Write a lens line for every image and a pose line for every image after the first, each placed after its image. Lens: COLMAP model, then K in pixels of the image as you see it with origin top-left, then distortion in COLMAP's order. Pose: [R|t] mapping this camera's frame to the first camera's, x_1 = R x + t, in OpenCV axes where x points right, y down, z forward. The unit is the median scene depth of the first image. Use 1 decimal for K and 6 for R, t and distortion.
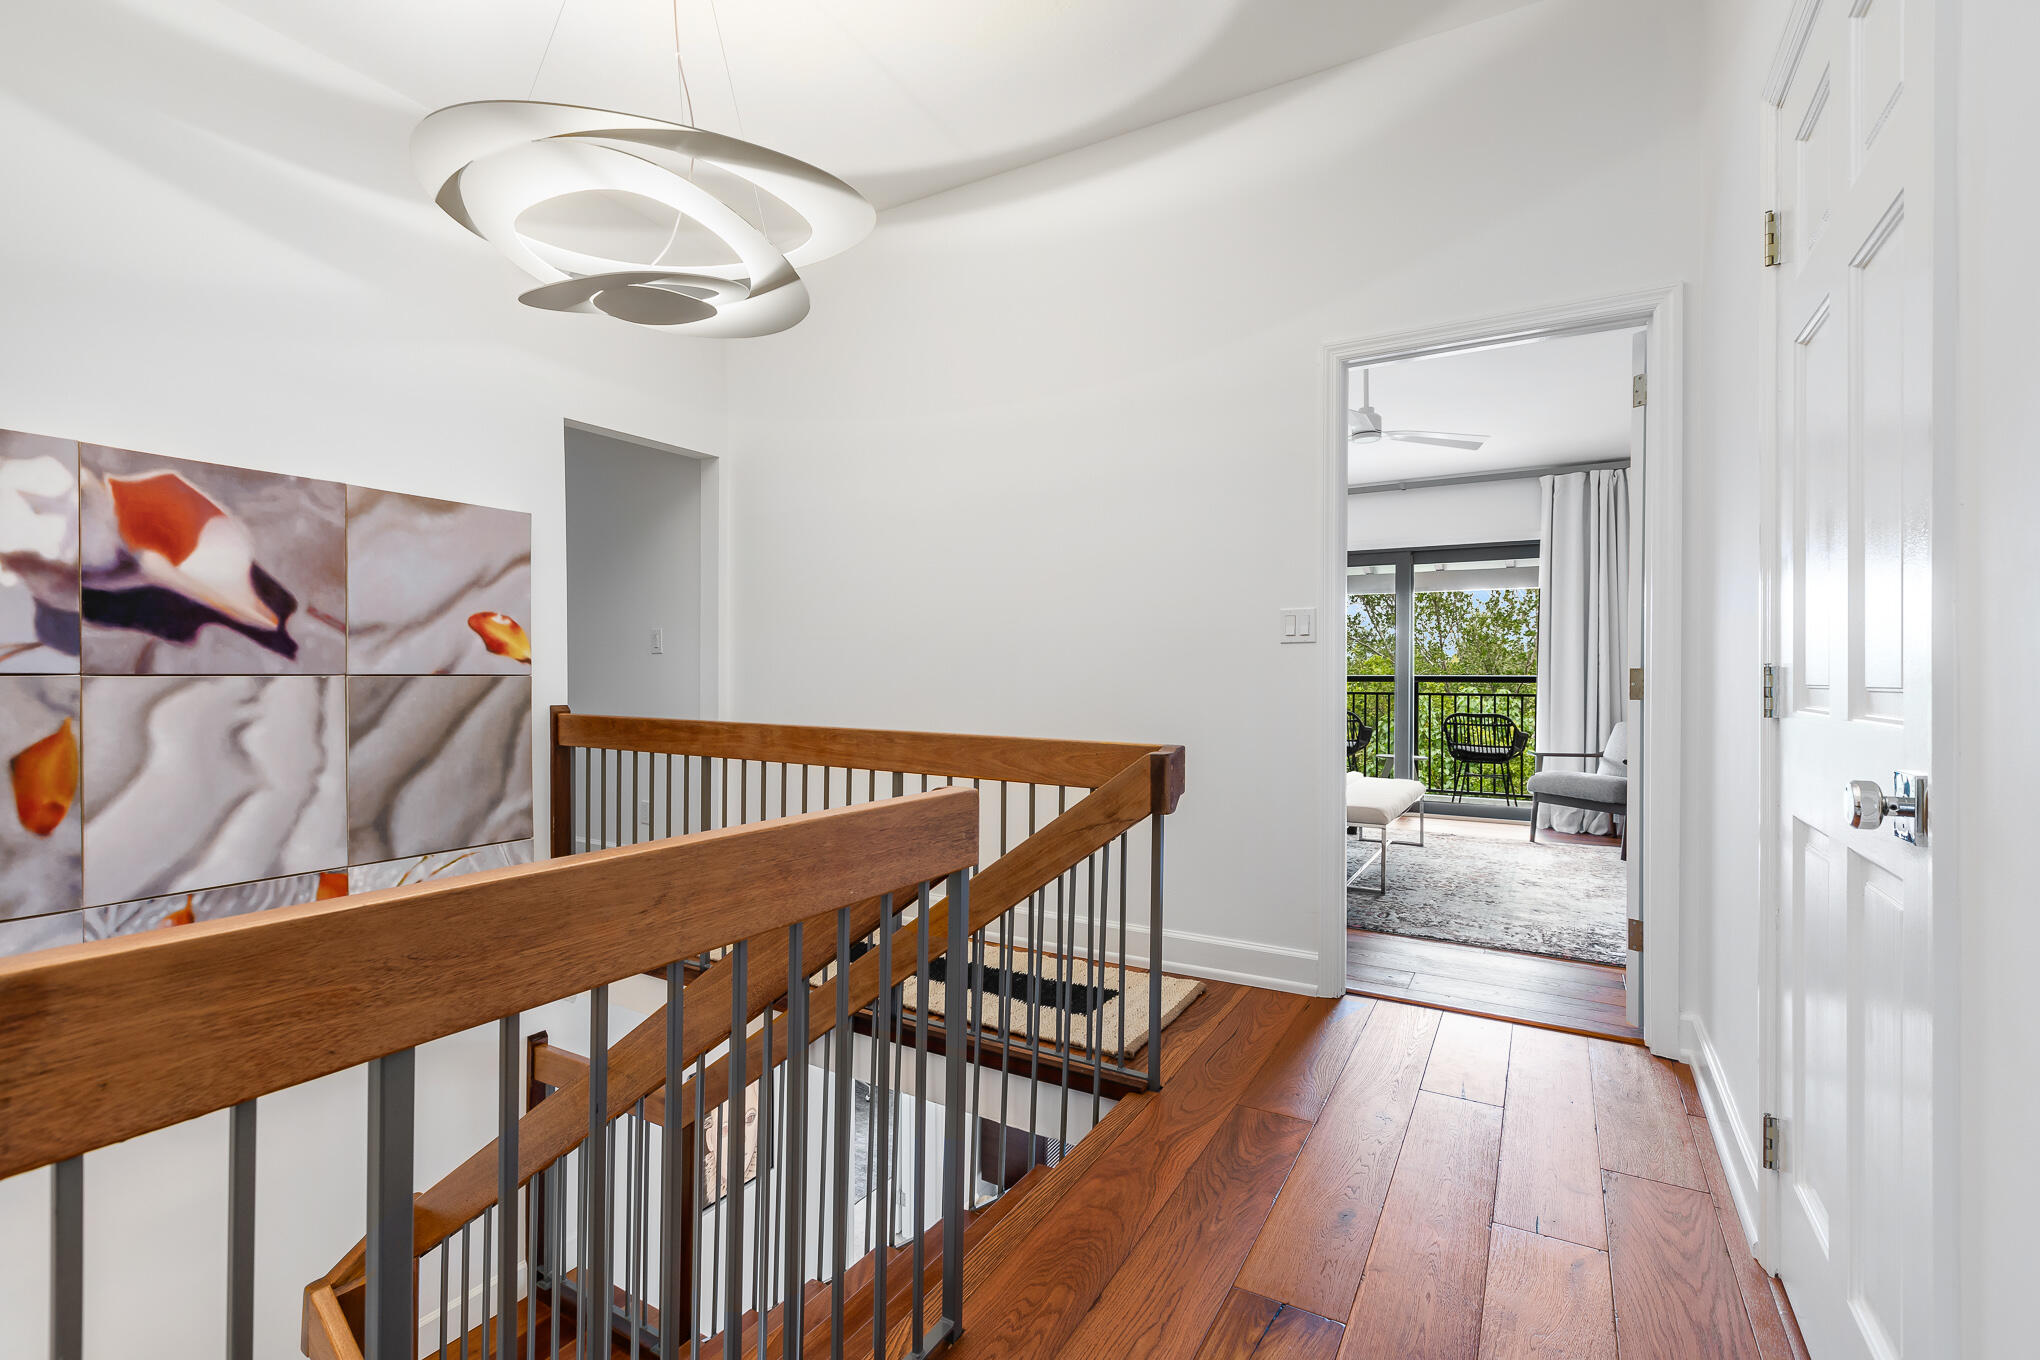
lens RADIAL K [[905.2, 0, 1017.8], [0, 905.2, 671.0], [0, 0, 1]] dist [0.001125, 0.000159]
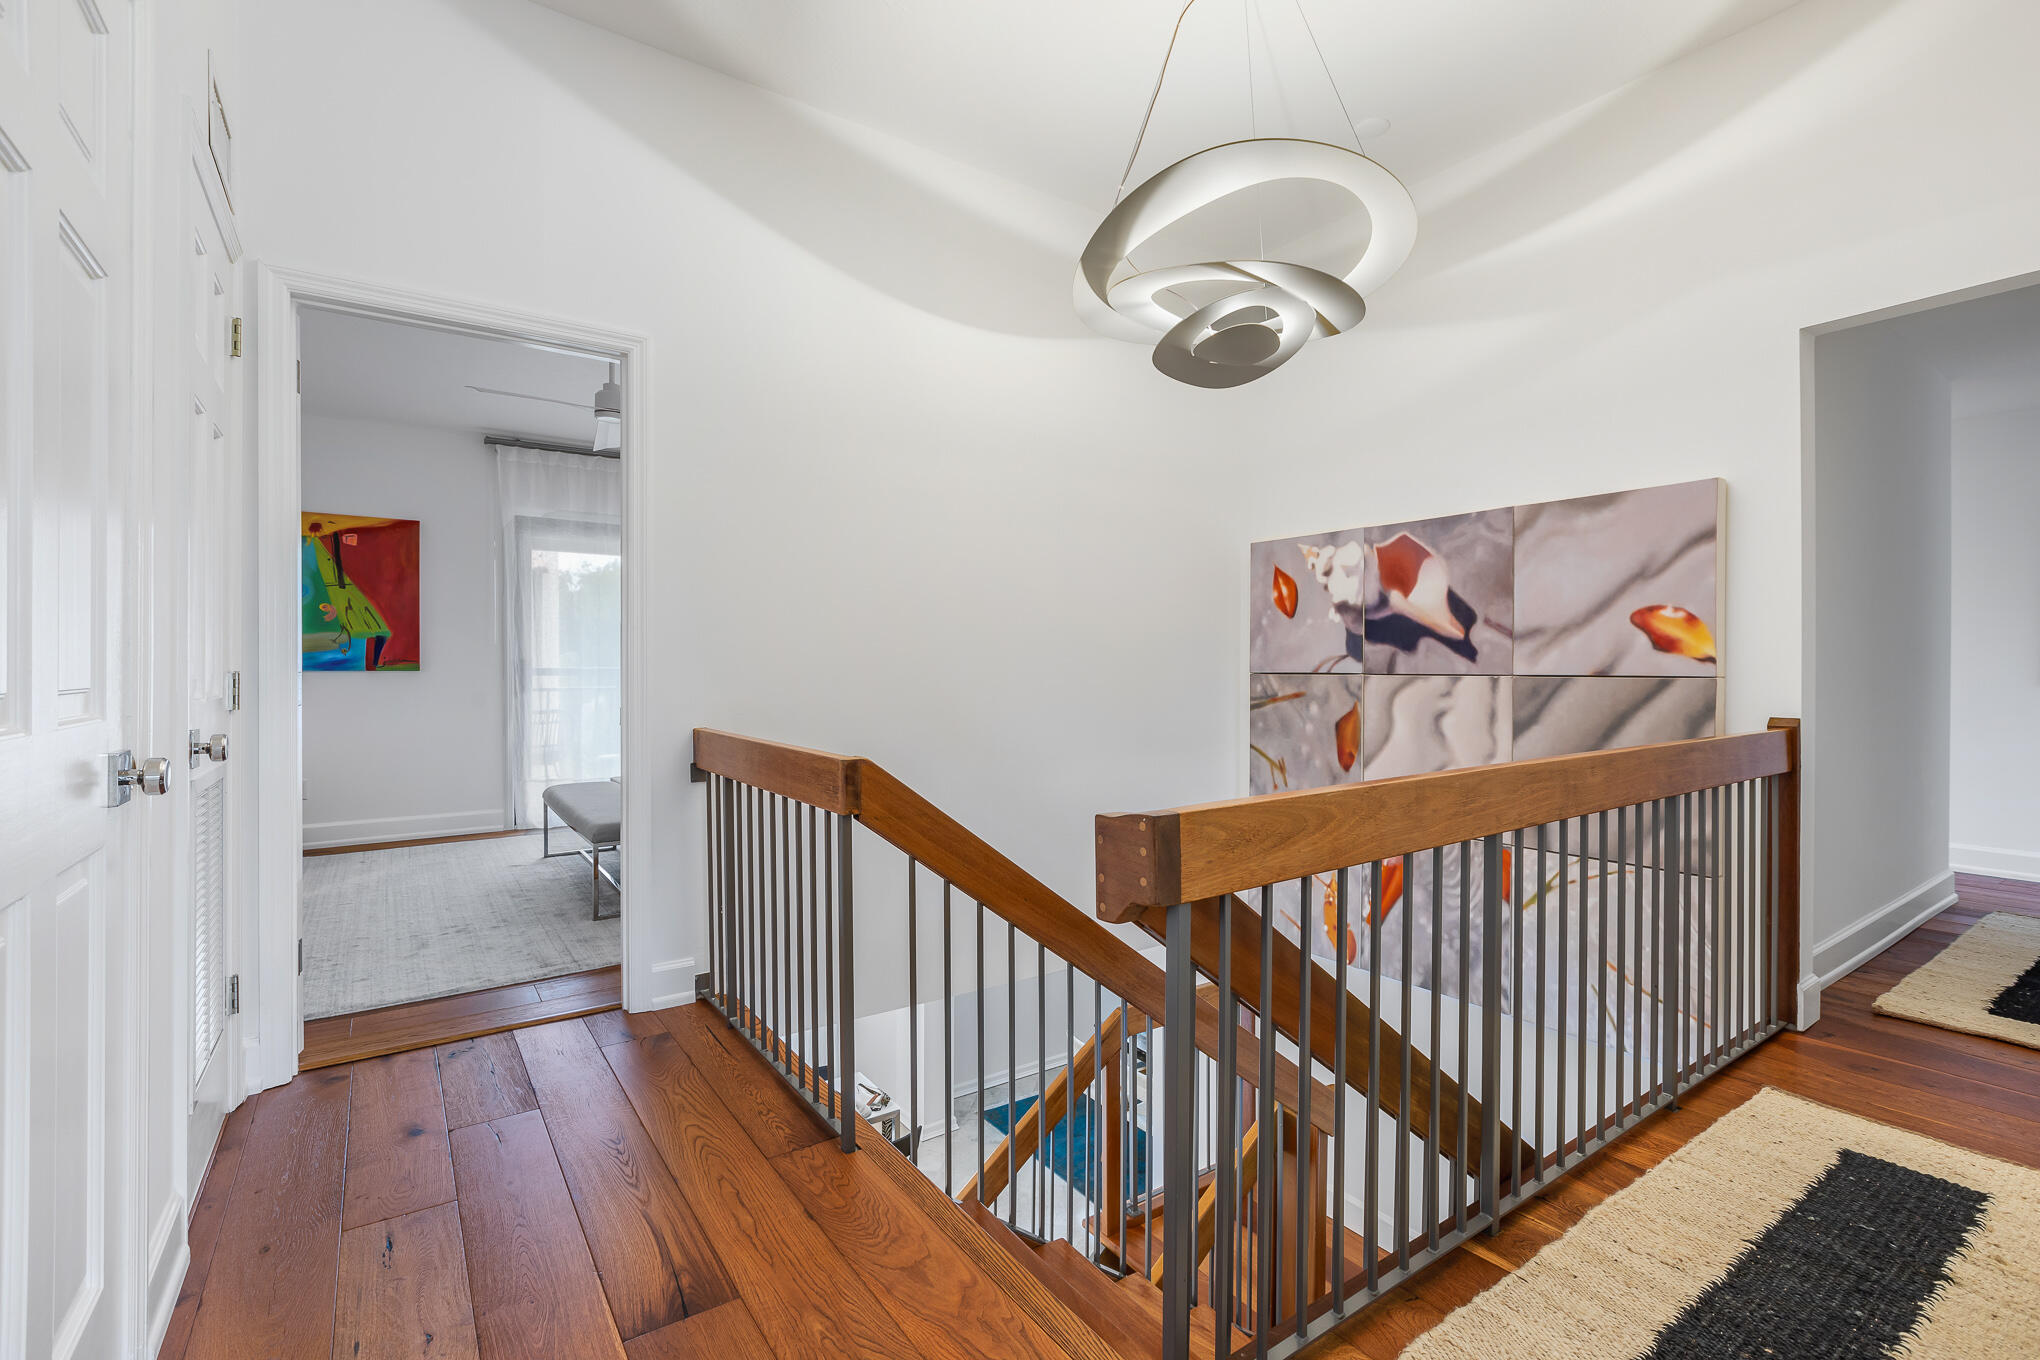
lens RADIAL K [[905.2, 0, 1017.8], [0, 905.2, 671.0], [0, 0, 1]] dist [0.001125, 0.000159]
pose [[-0.414760, 0.002356, -0.909928, 0.578594], [0.002080, 0.999996, 0.001641, -0.004562], [0.909928, -0.001212, -0.414764, 0.965129]]
